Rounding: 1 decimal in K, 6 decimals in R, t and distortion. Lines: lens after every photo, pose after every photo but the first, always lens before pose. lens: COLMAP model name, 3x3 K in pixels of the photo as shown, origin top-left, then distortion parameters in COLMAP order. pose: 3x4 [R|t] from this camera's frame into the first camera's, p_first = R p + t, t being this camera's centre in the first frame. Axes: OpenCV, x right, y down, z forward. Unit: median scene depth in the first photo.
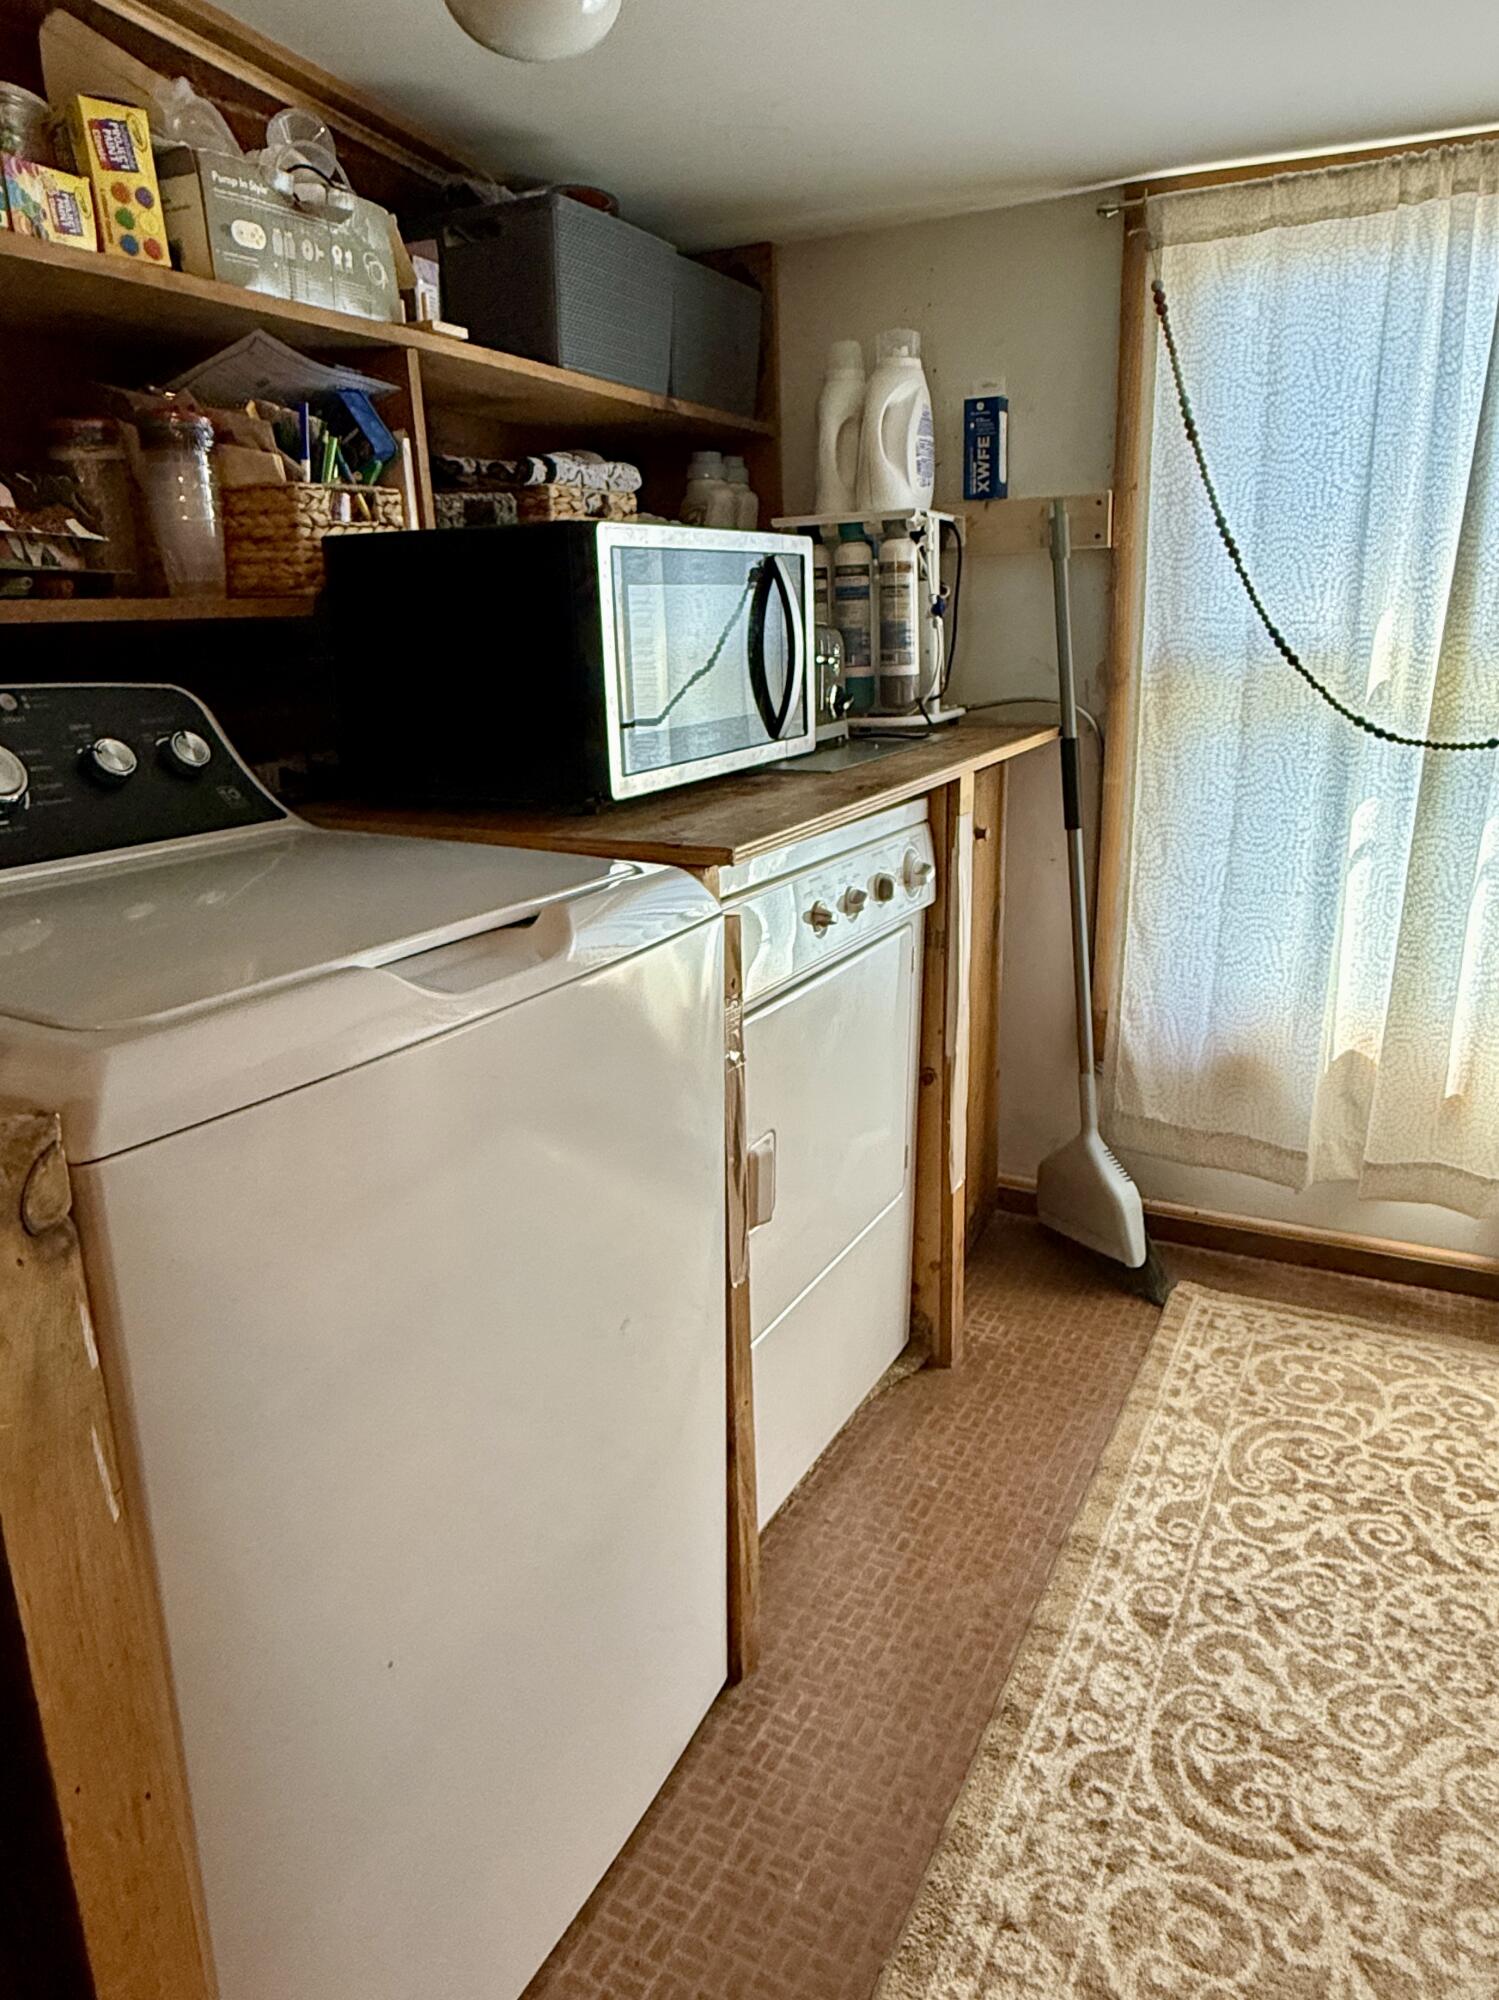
lens RADIAL K [[1233.2, 0, 753.1], [0, 1233.2, 1002.7], [0, 0, 1]] dist [-0.004774, 0.003004]
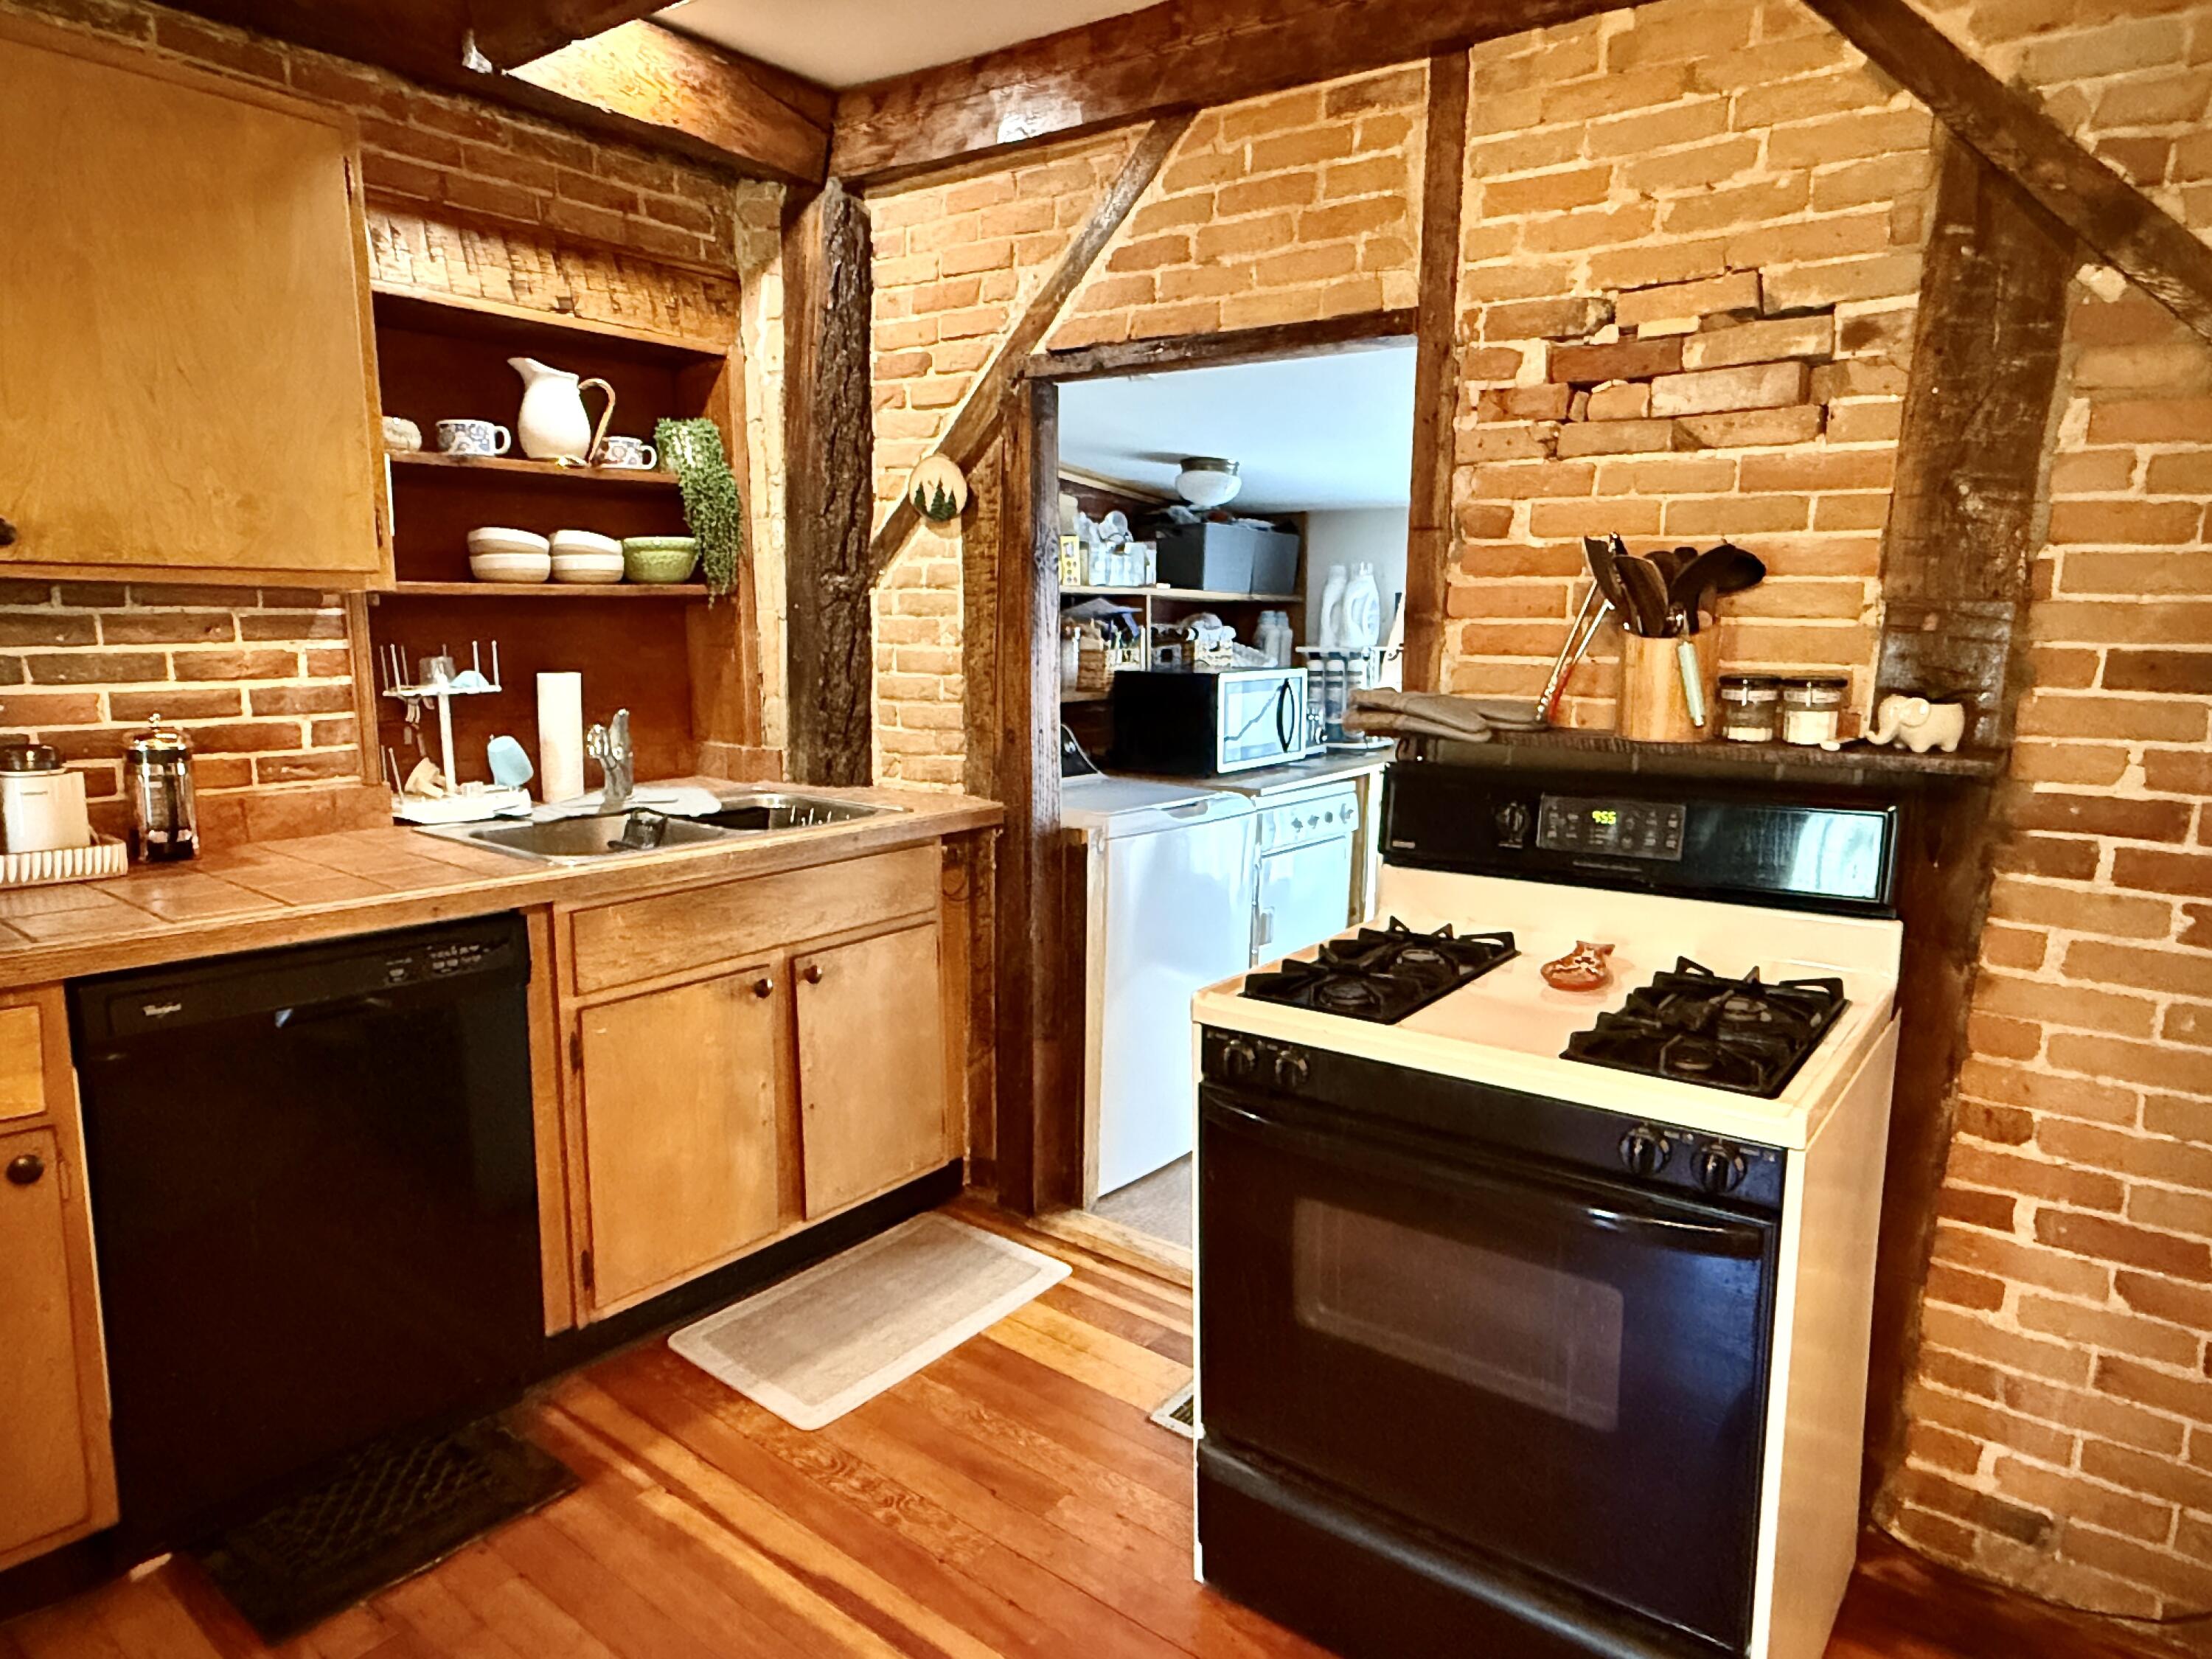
lens RADIAL K [[1363.9, 0, 1100.7], [0, 1363.9, 827.6], [0, 0, 1]] dist [-0.004774, 0.003004]
pose [[0.985089, 0.054702, -0.163116, 0.097251], [-0.077668, 0.987394, -0.137919, 0.300010], [0.153515, 0.148531, 0.976919, -1.502144]]
